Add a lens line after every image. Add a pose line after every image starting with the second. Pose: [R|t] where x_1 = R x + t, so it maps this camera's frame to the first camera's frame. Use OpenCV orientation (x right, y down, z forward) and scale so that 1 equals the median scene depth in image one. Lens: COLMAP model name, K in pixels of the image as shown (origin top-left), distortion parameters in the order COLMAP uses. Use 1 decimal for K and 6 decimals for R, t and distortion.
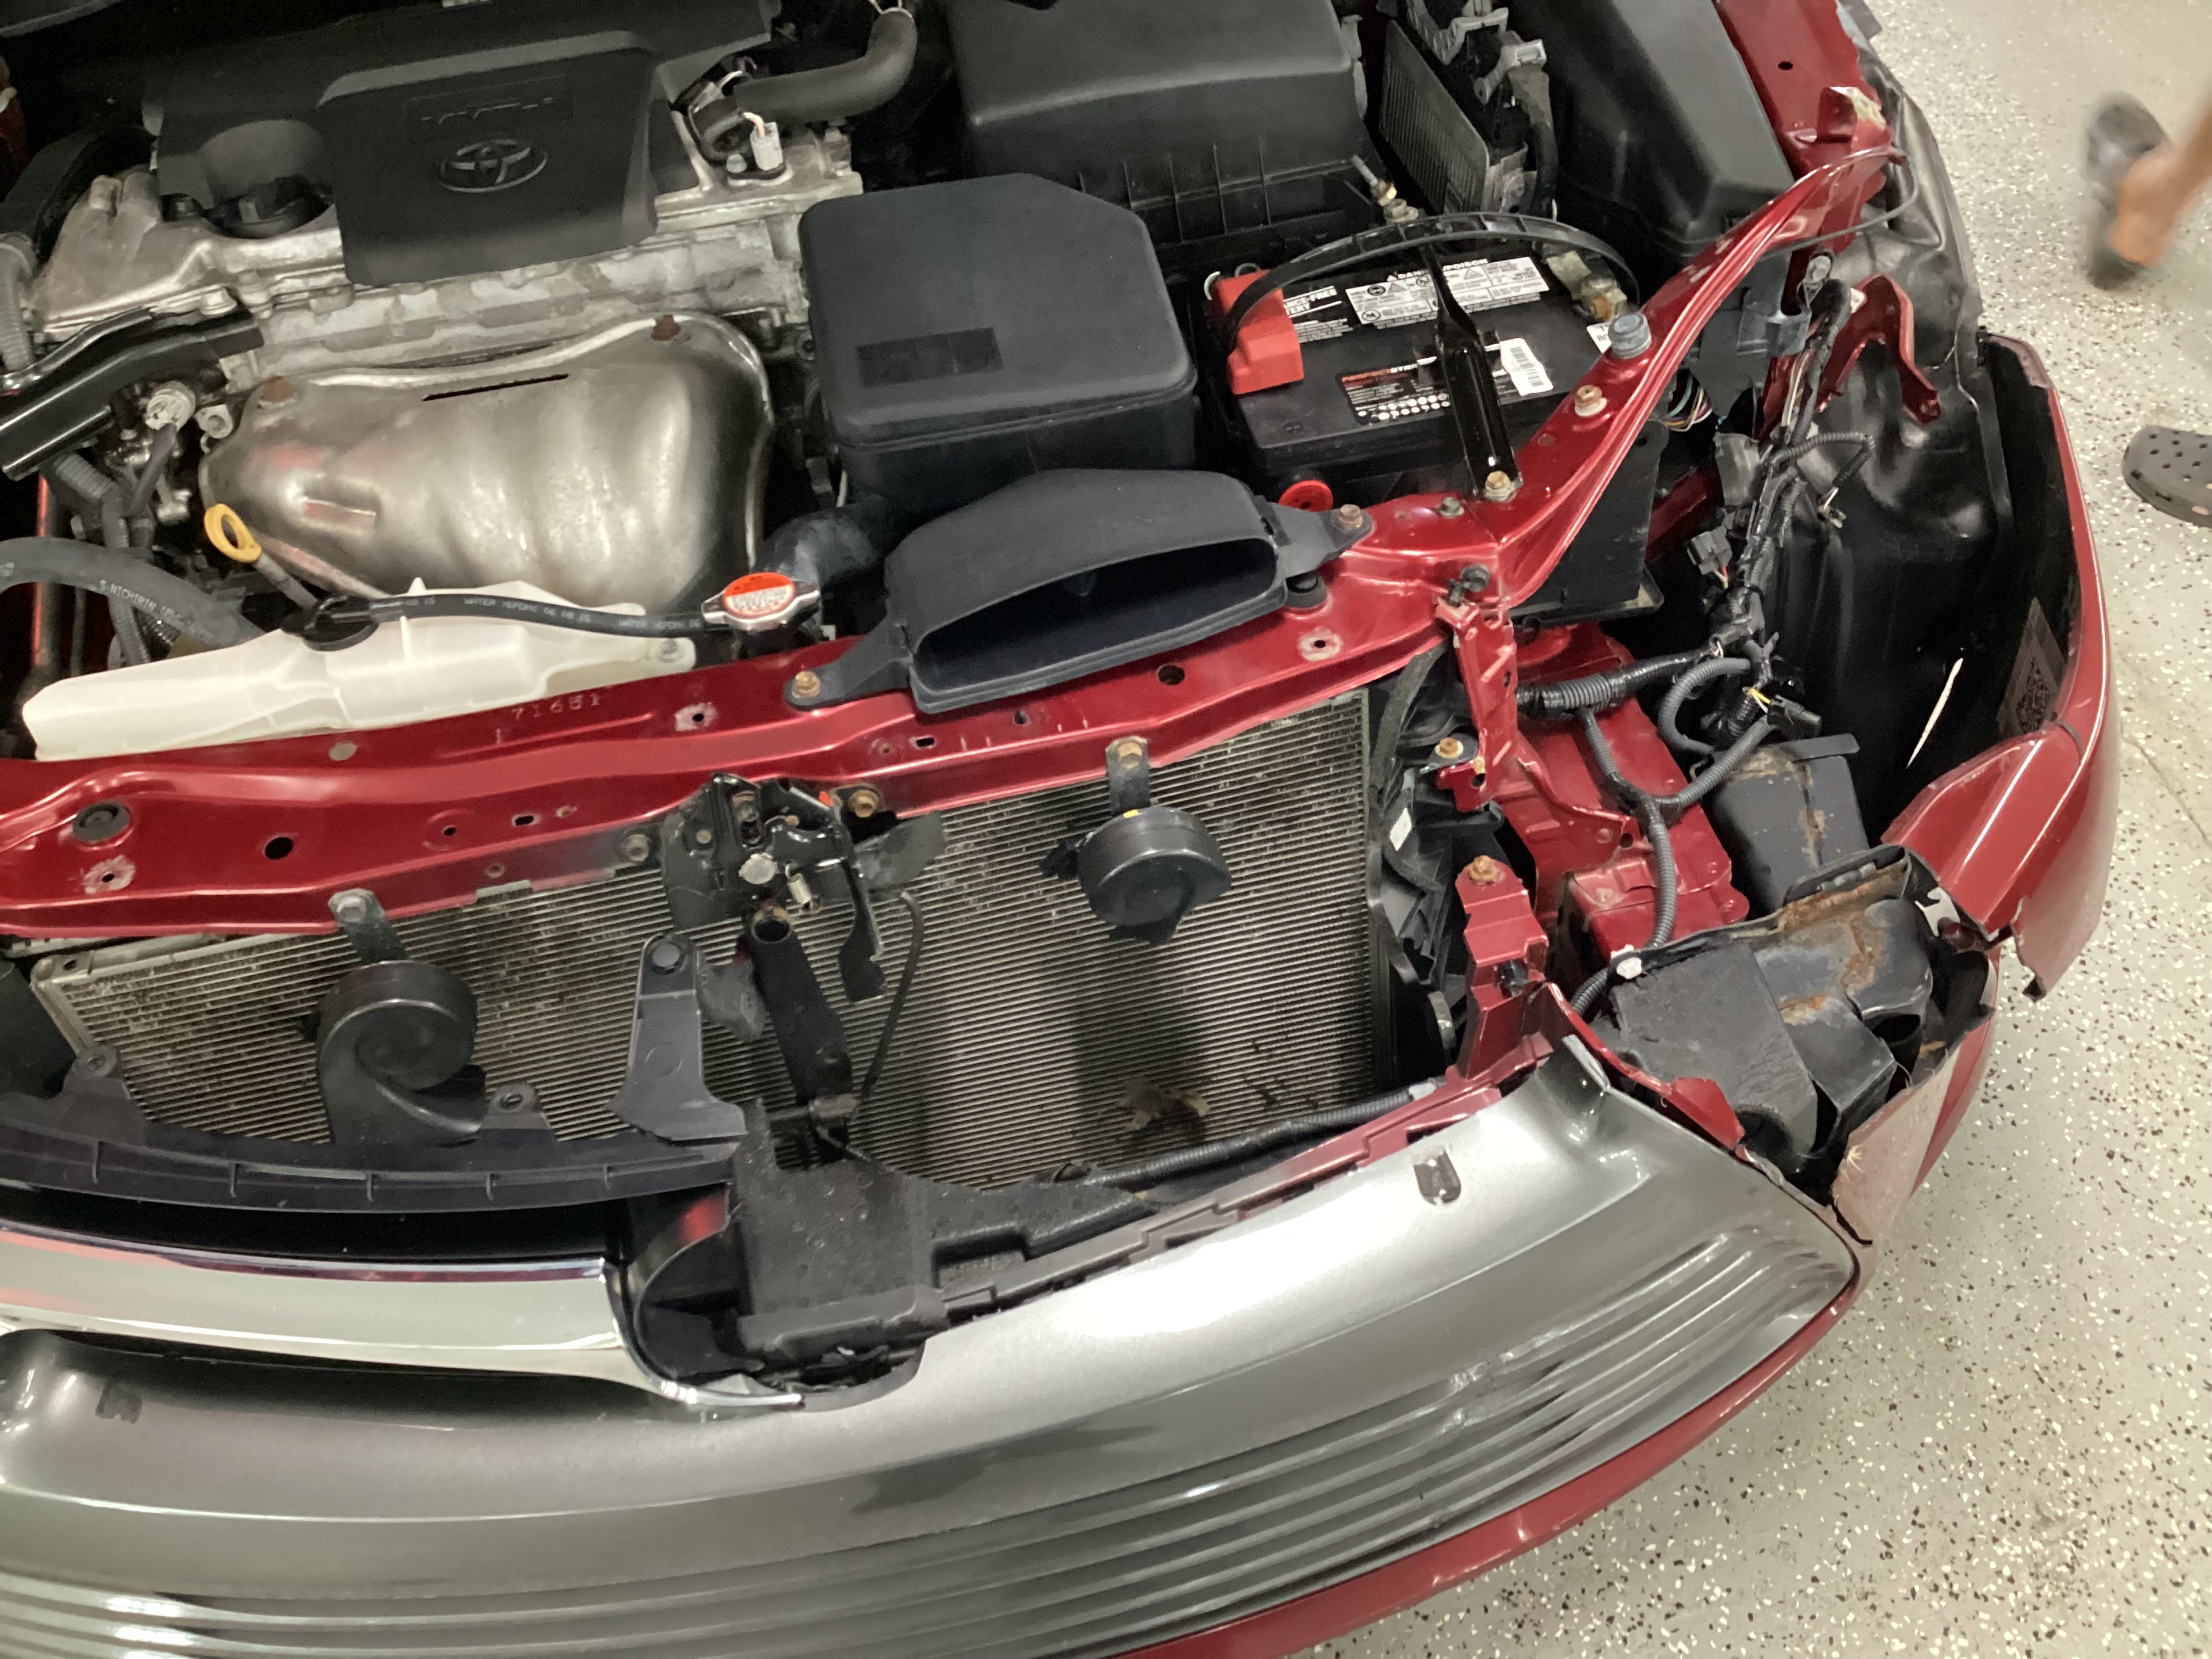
lens RADIAL K [[2009.3, 0, 1105.9], [0, 2009.3, 831.5], [0, 0, 1]] dist [0.126047, -0.273656]
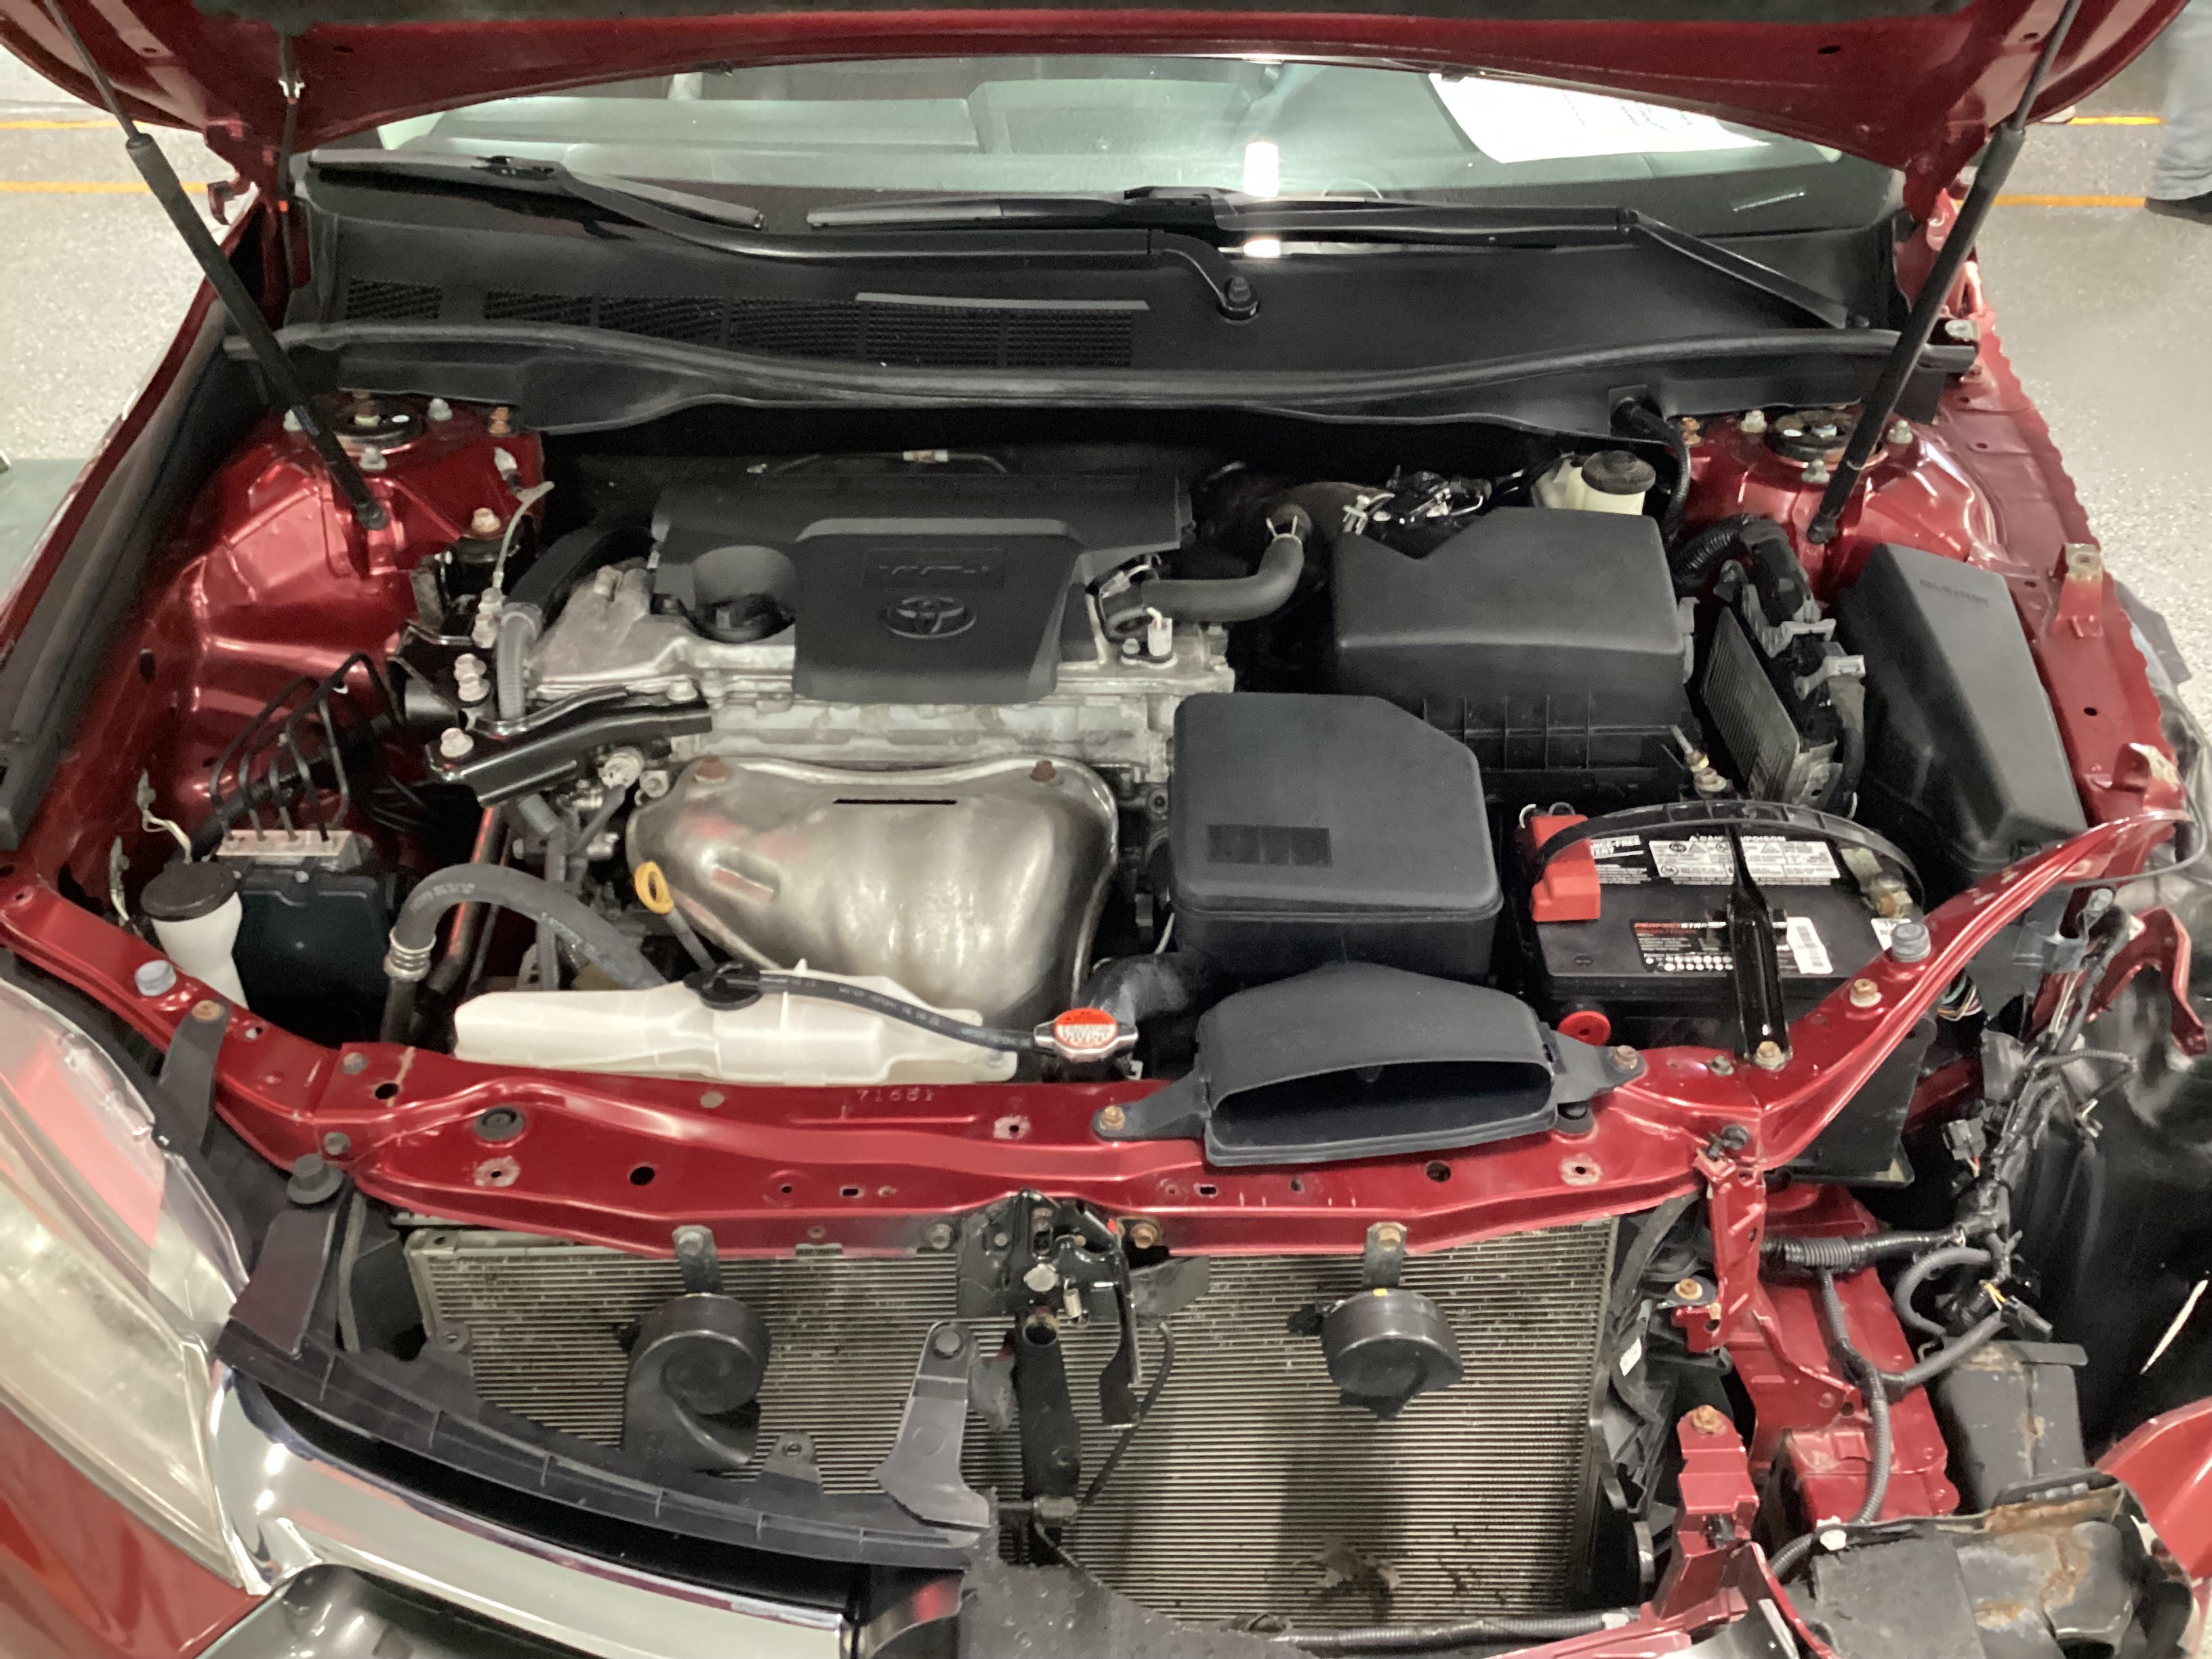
lens RADIAL K [[2009.3, 0, 1105.9], [0, 2009.3, 831.5], [0, 0, 1]] dist [0.126047, -0.273656]
pose [[0.976368, 0.175433, -0.126205, -0.034789], [-0.194679, 0.967535, -0.161173, -0.040764], [0.093833, 0.181934, 0.978824, -0.114551]]
